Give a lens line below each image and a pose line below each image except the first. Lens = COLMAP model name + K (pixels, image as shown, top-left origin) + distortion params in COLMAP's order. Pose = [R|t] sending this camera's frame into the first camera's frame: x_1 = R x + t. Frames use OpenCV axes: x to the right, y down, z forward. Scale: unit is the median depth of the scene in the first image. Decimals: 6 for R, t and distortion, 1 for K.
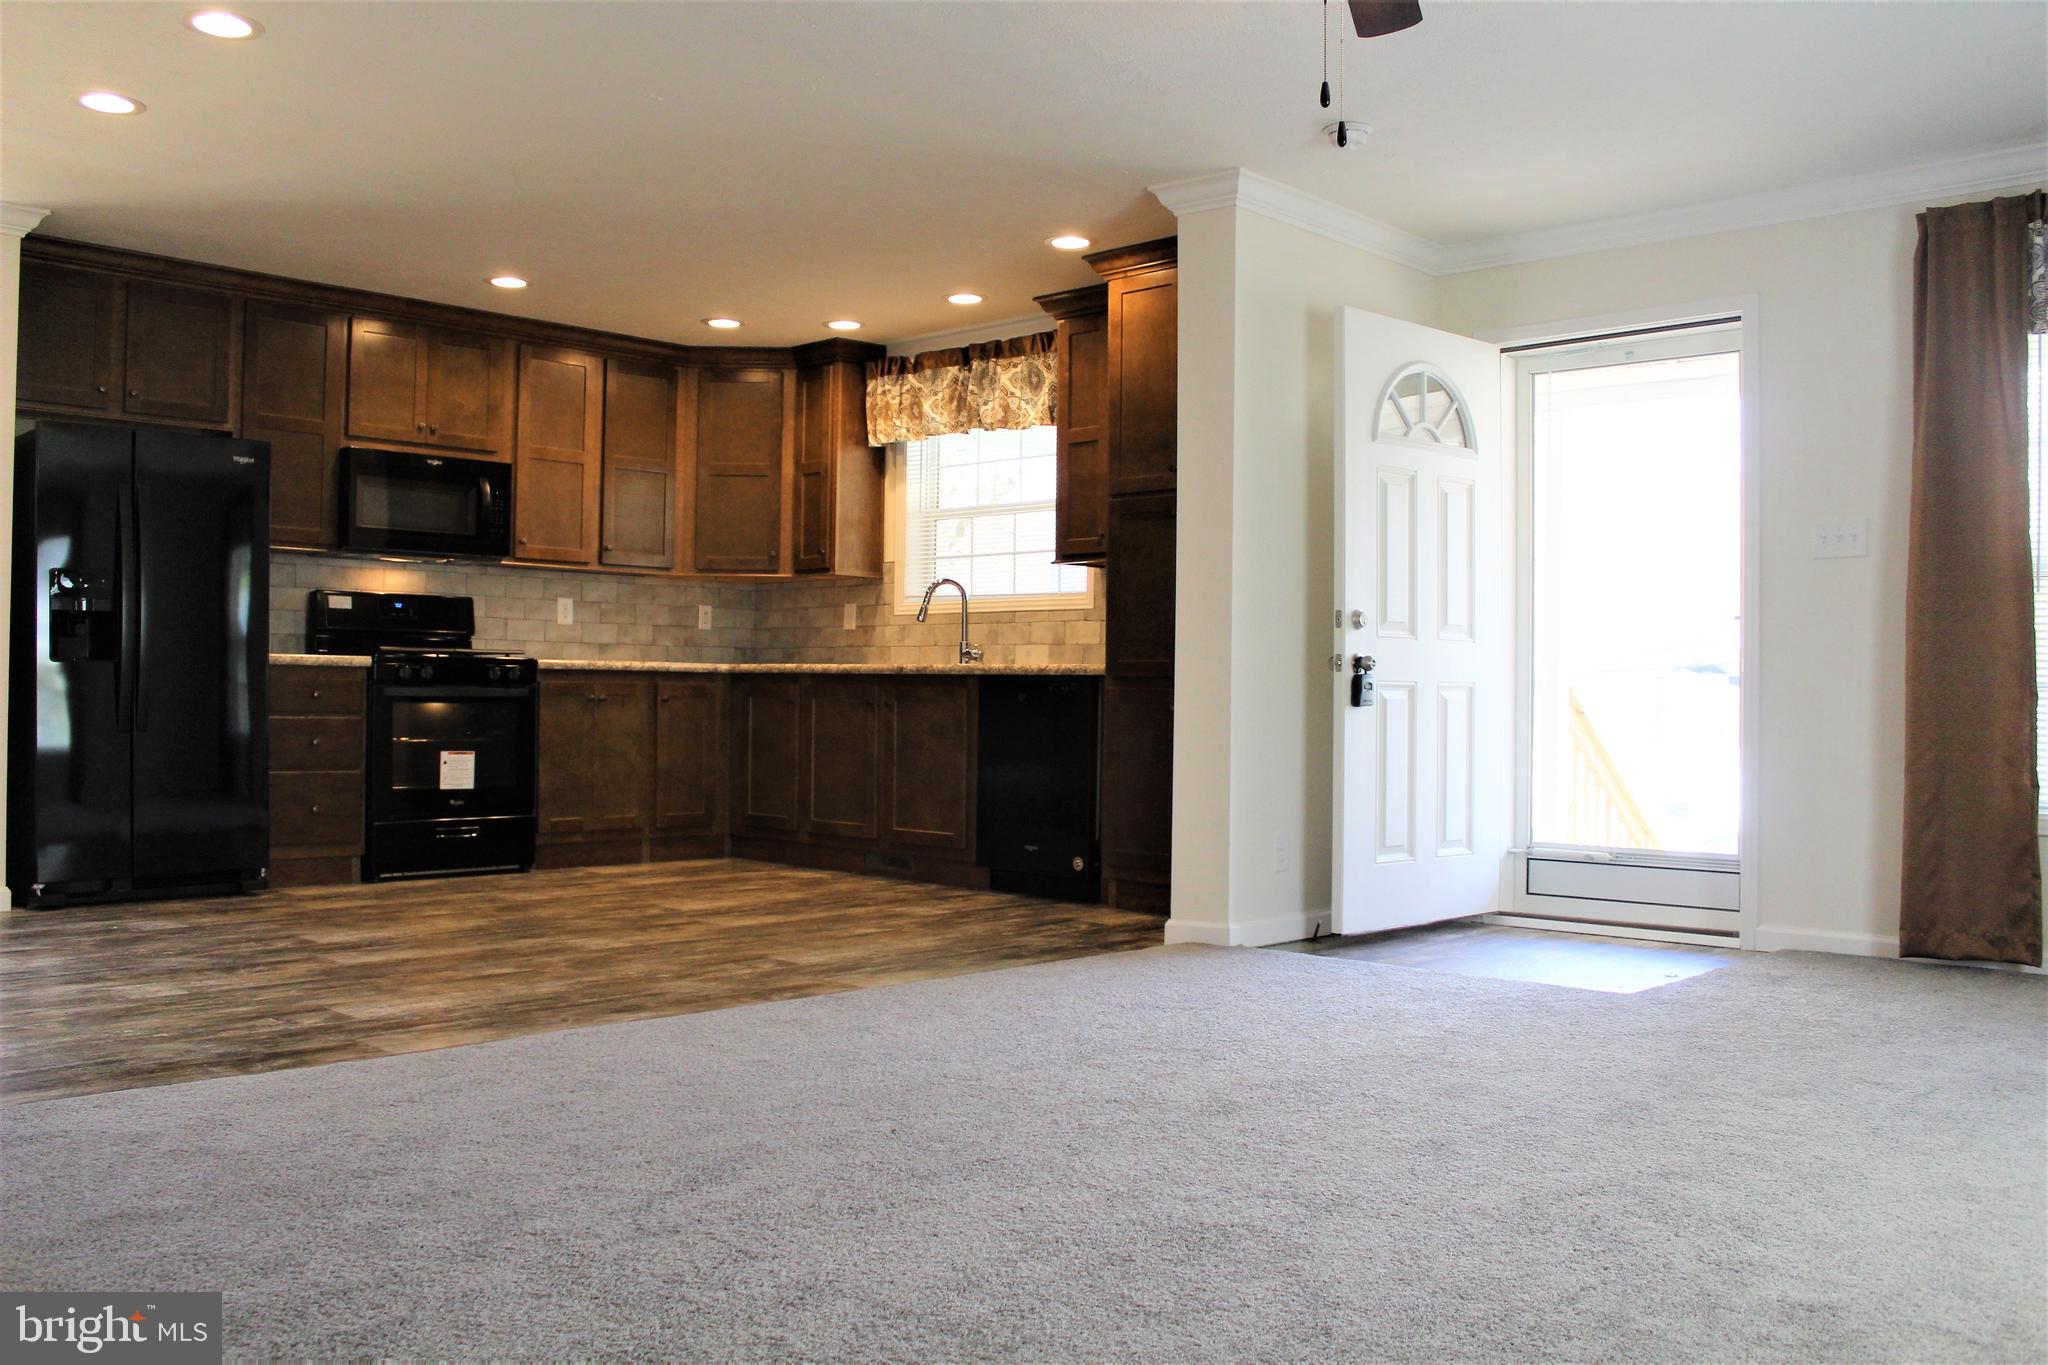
lens RADIAL K [[1738.8, 0, 1056.2], [0, 1738.8, 678.9], [0, 0, 1]] dist [-0.186954, 0.145861]
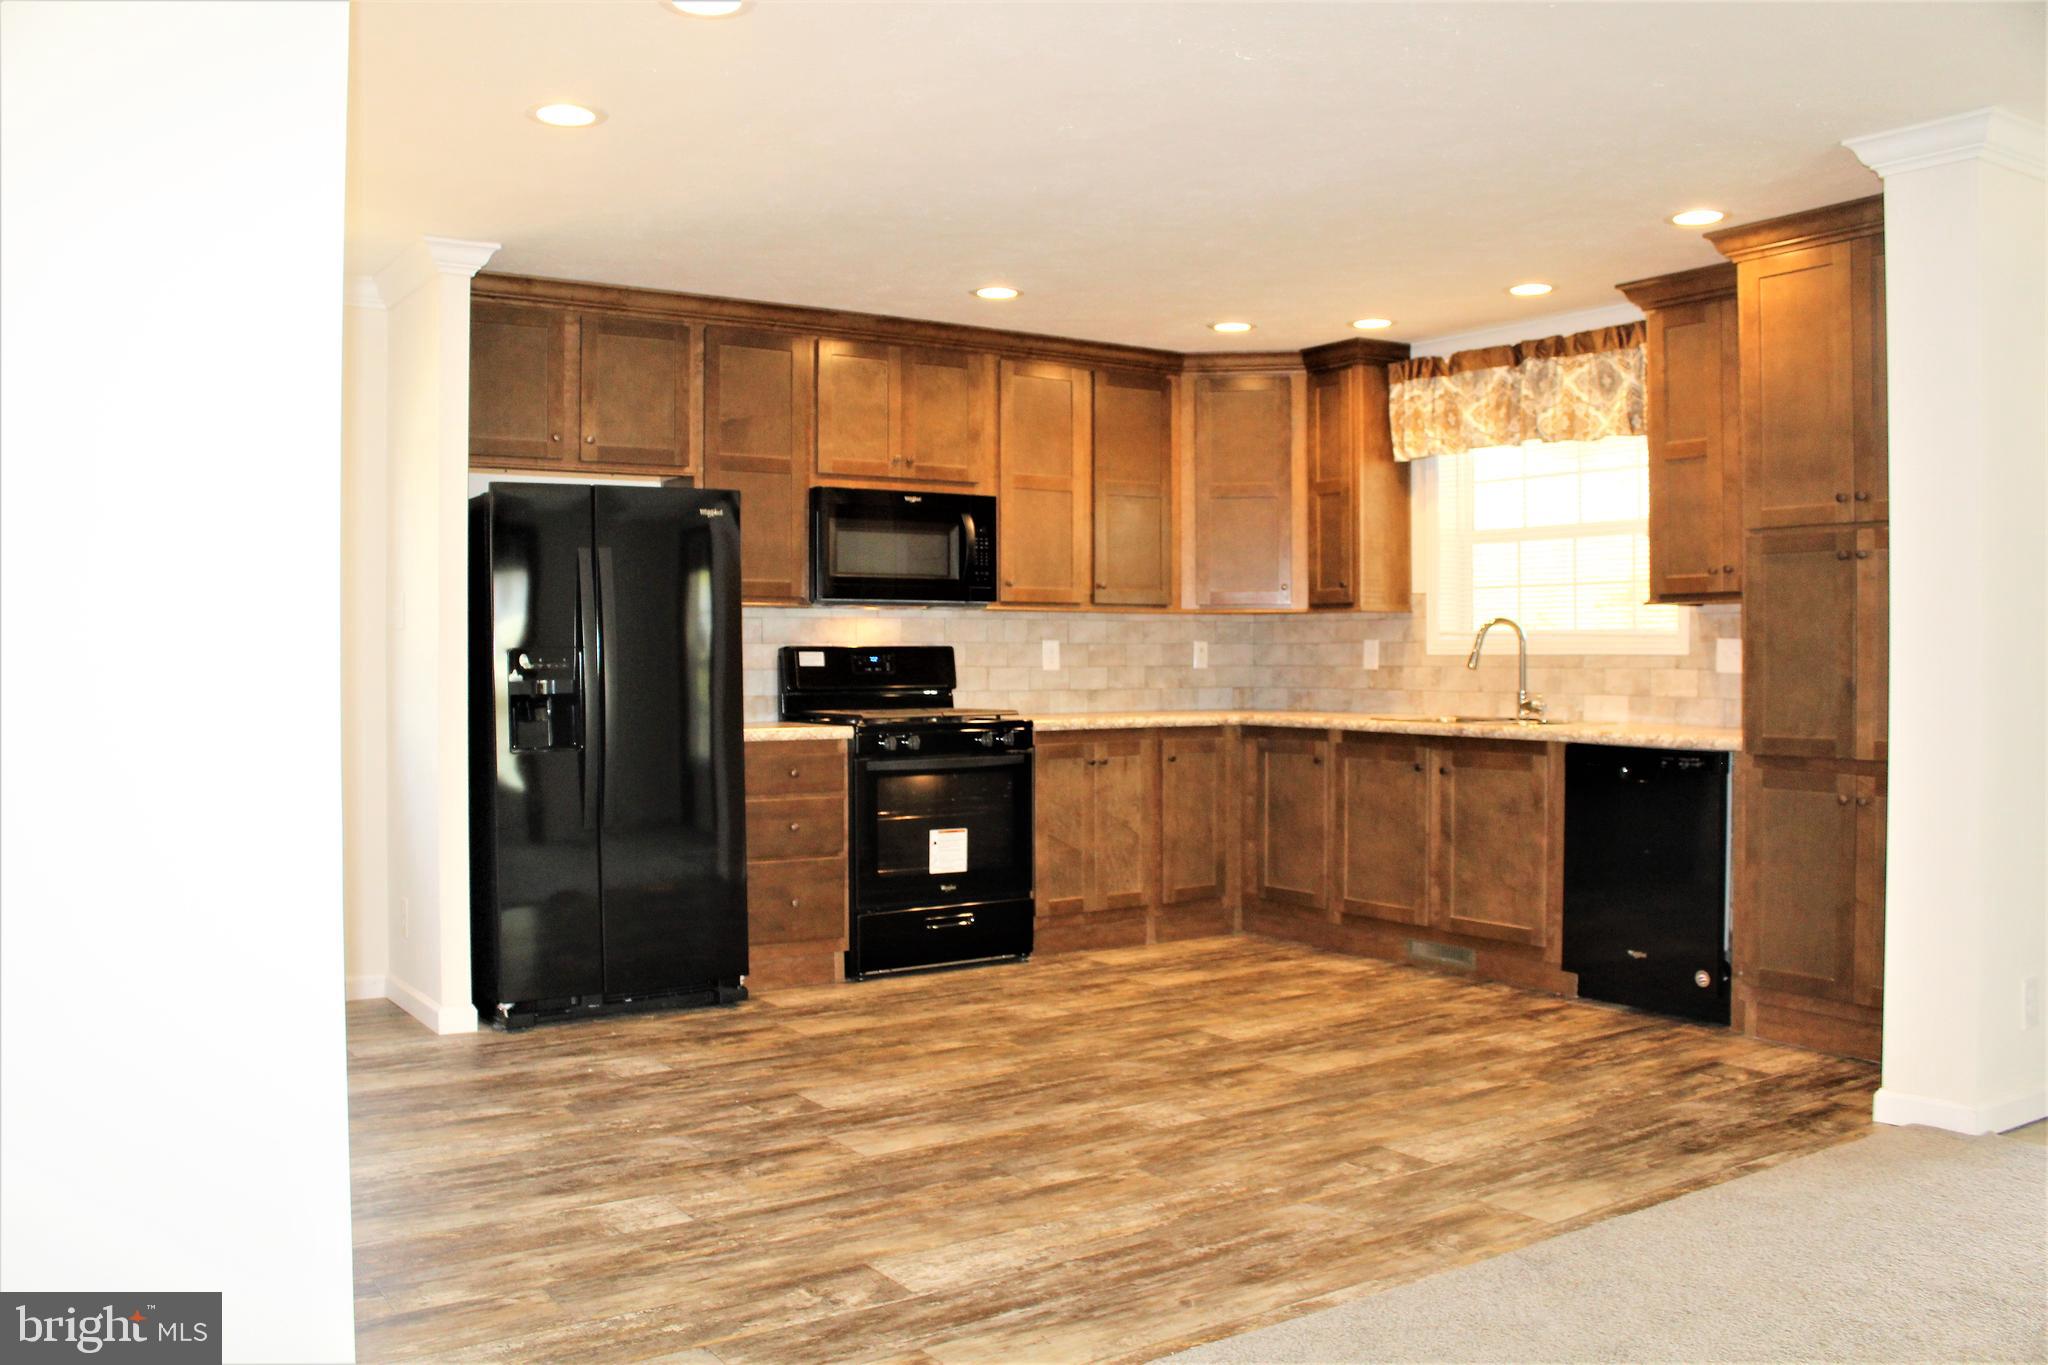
lens RADIAL K [[1738.8, 0, 1056.2], [0, 1738.8, 678.9], [0, 0, 1]] dist [-0.186954, 0.145861]
pose [[0.973335, -0.012196, -0.229064, -0.083807], [0.015348, 0.999810, 0.011986, -0.041517], [0.228875, -0.015182, 0.973337, 0.130024]]
